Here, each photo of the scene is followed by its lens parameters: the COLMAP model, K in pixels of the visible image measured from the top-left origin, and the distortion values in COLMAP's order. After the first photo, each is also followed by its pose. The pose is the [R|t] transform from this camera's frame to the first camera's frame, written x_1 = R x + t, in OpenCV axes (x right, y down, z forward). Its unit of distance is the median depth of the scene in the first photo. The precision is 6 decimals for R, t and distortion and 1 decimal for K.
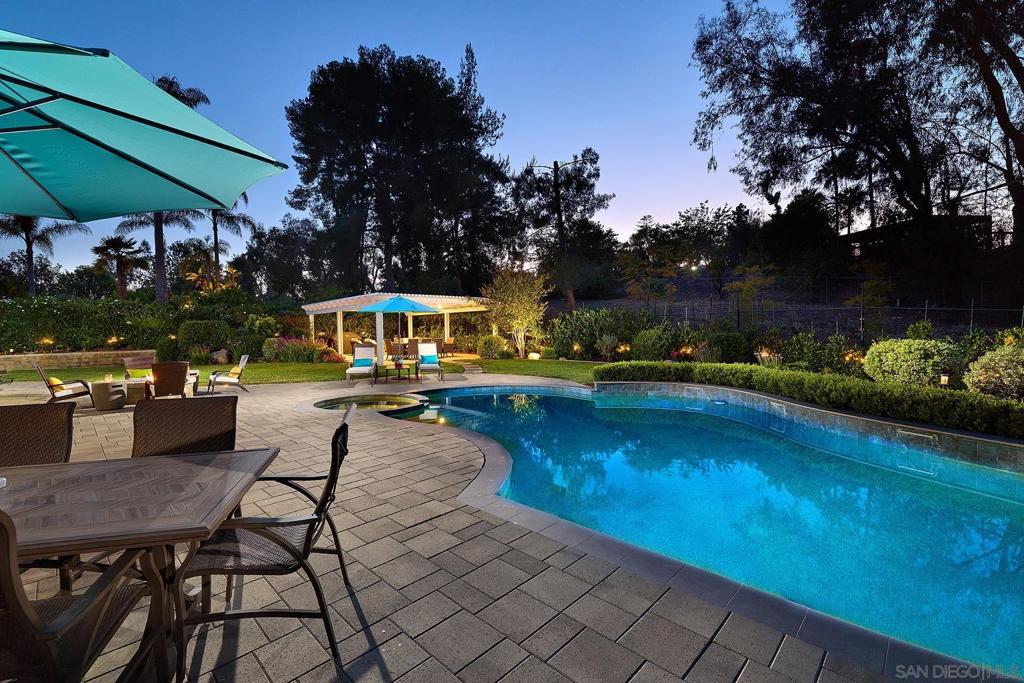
lens RADIAL K [[433.2, 0, 512.0], [0, 433.2, 341.5], [0, 0, 1]] dist [0.000302, 0.000023]
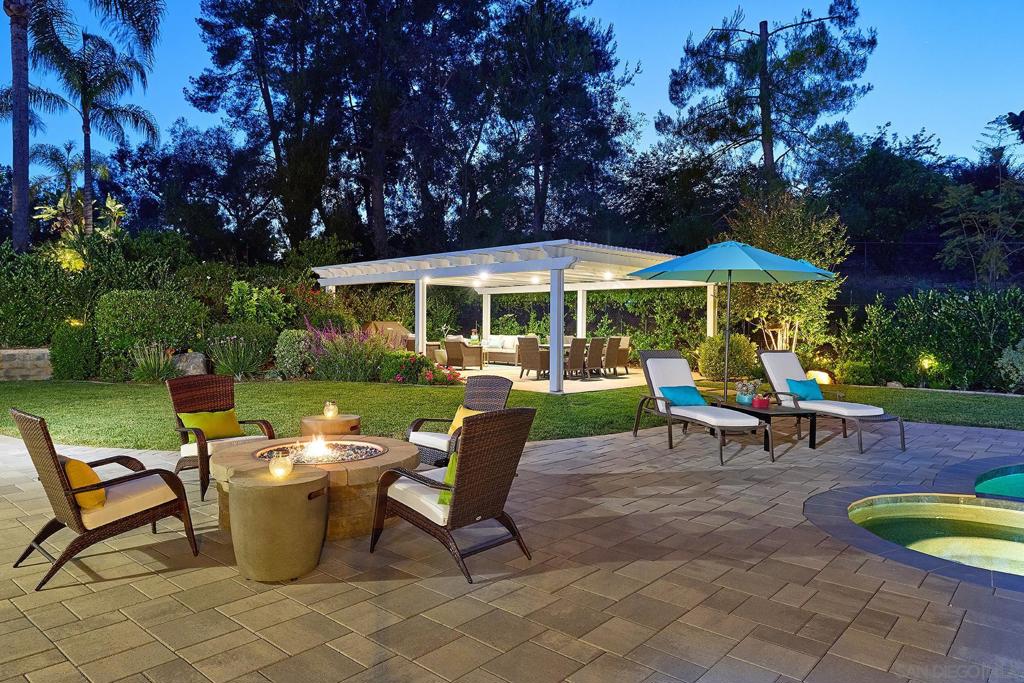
lens RADIAL K [[659.1, 0, 512.0], [0, 659.1, 341.5], [0, 0, 1]] dist [-0.002518, -0.000379]
pose [[0.998083, 0.022599, 0.057610, -0.168366], [-0.022506, 0.999744, -0.002260, 0.000549], [-0.057647, 0.000959, 0.998337, 0.118429]]
